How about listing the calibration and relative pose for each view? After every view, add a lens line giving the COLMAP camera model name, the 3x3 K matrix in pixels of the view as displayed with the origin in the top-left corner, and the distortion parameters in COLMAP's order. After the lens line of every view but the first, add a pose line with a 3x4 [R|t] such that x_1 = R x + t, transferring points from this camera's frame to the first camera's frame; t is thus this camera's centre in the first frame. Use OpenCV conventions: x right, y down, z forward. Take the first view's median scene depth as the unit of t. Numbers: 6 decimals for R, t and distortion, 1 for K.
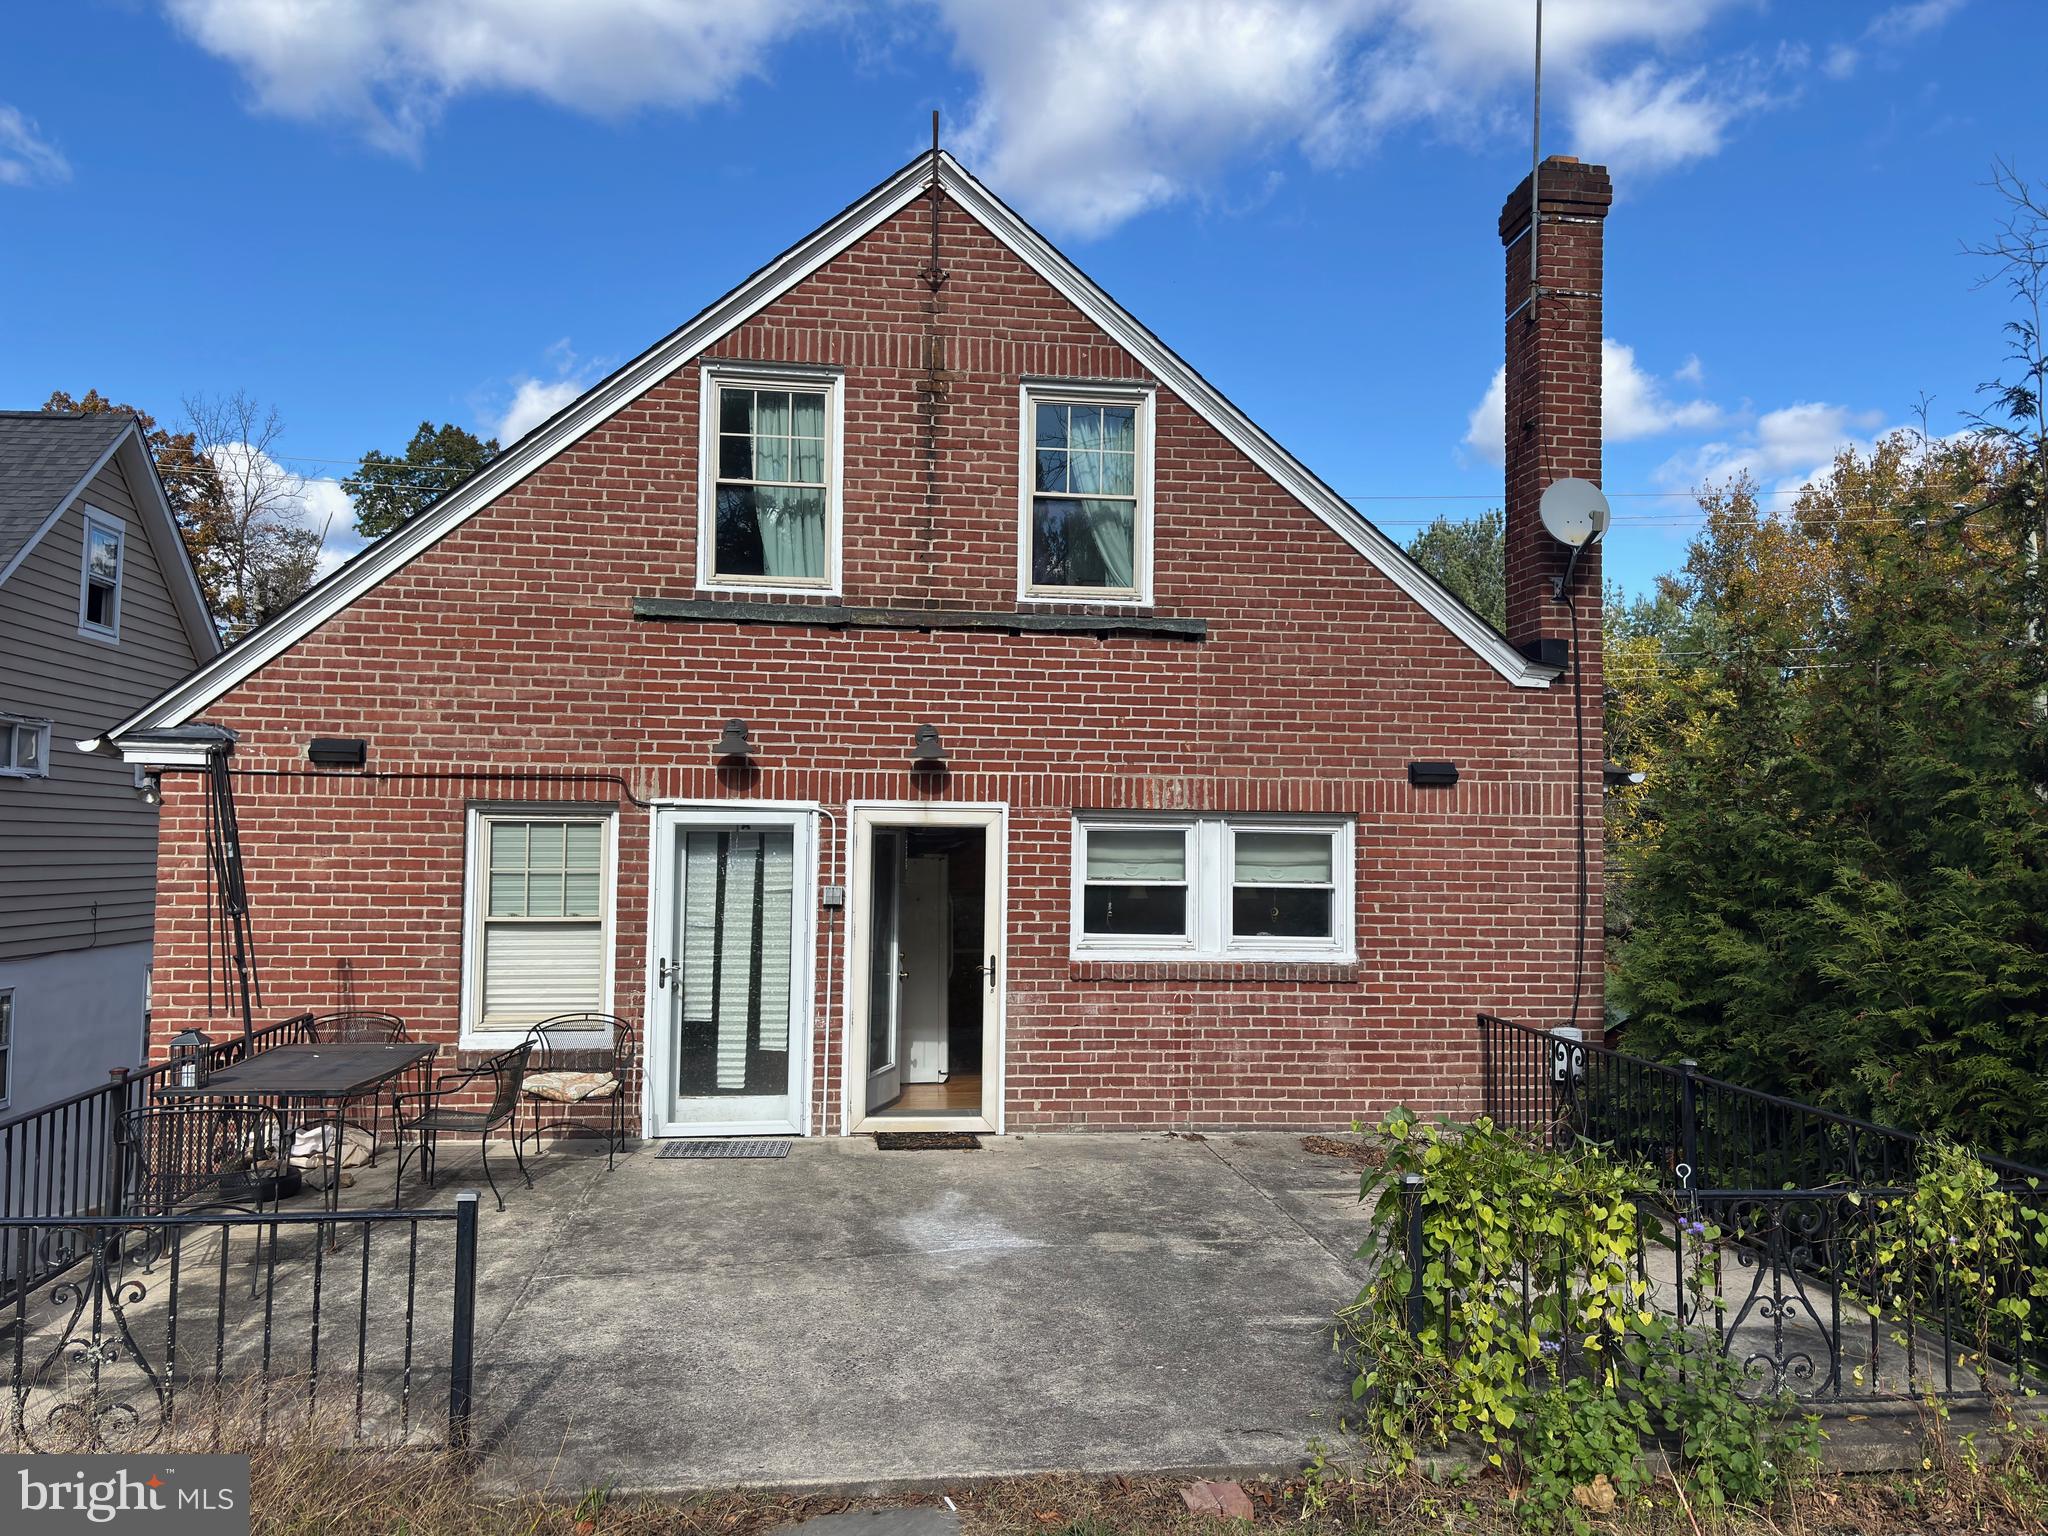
lens RADIAL K [[1656.2, 0, 1101.0], [0, 1656.2, 773.3], [0, 0, 1]] dist [0.223517, -0.479665]
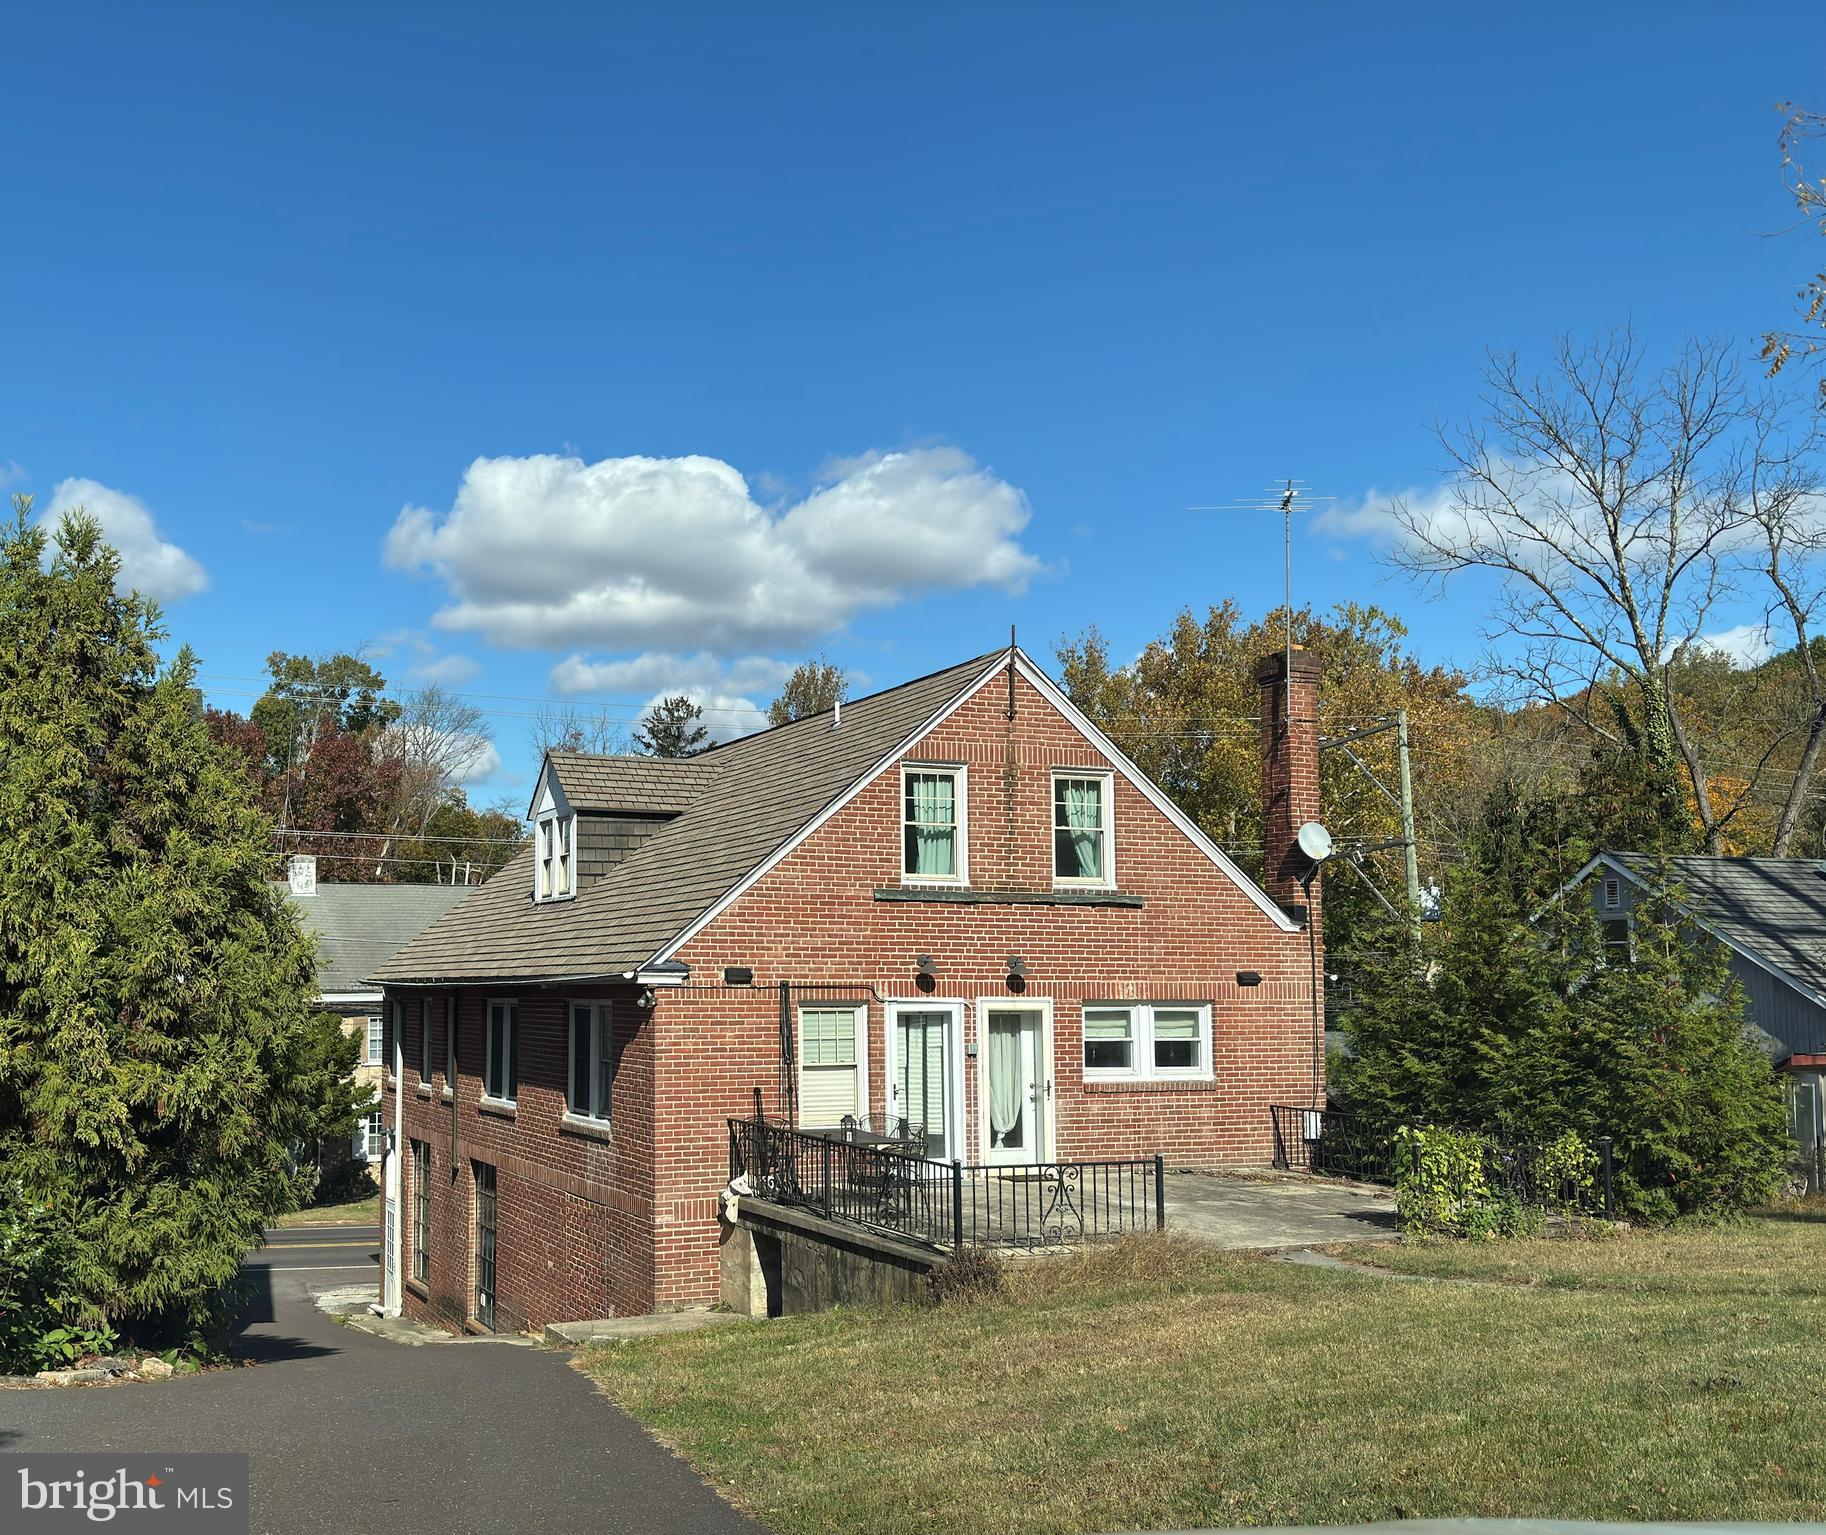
lens RADIAL K [[1918.9, 0, 913.3], [0, 1918.9, 820.1], [0, 0, 1]] dist [0.083708, -0.008542]
pose [[0.954195, 0.015353, 0.298793, -0.852045], [-0.003354, 0.999169, -0.040631, -0.092566], [-0.299168, 0.037767, 0.953453, -1.010140]]
